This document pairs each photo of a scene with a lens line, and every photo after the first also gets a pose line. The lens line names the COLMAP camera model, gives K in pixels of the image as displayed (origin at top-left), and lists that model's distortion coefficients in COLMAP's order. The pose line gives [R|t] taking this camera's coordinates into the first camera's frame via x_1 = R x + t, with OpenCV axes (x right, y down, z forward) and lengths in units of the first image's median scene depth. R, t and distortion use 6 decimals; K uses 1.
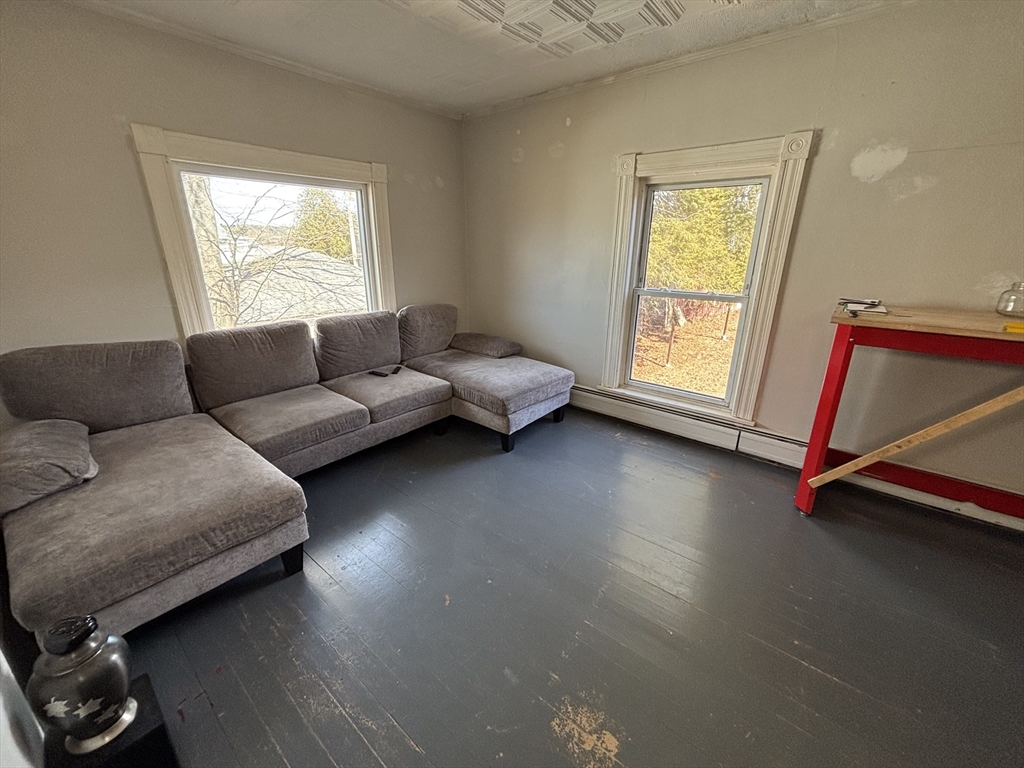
lens RADIAL K [[412.7, 0, 509.8], [0, 412.7, 381.5], [0, 0, 1]] dist [-0.000509, 0.000248]
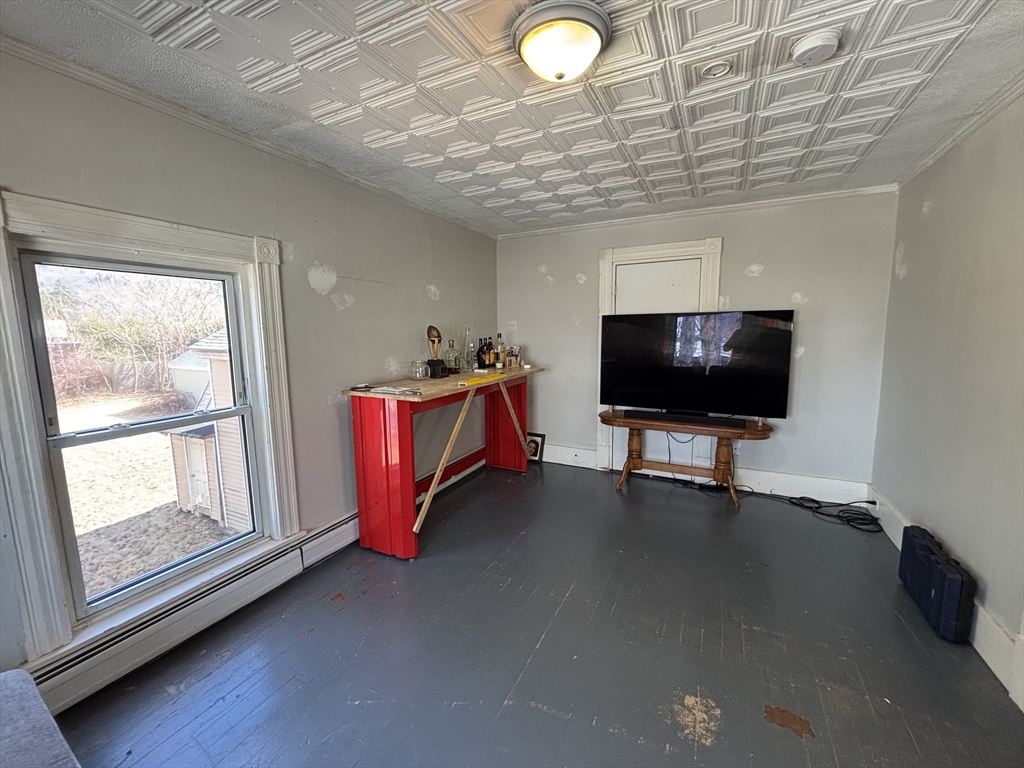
lens RADIAL K [[412.7, 0, 509.8], [0, 412.7, 381.5], [0, 0, 1]] dist [-0.000509, 0.000248]
pose [[-0.217054, -0.125062, 0.968115, -0.366828], [0.320216, 0.927758, 0.191642, -0.247367], [-0.922144, 0.351603, -0.161327, 0.637073]]
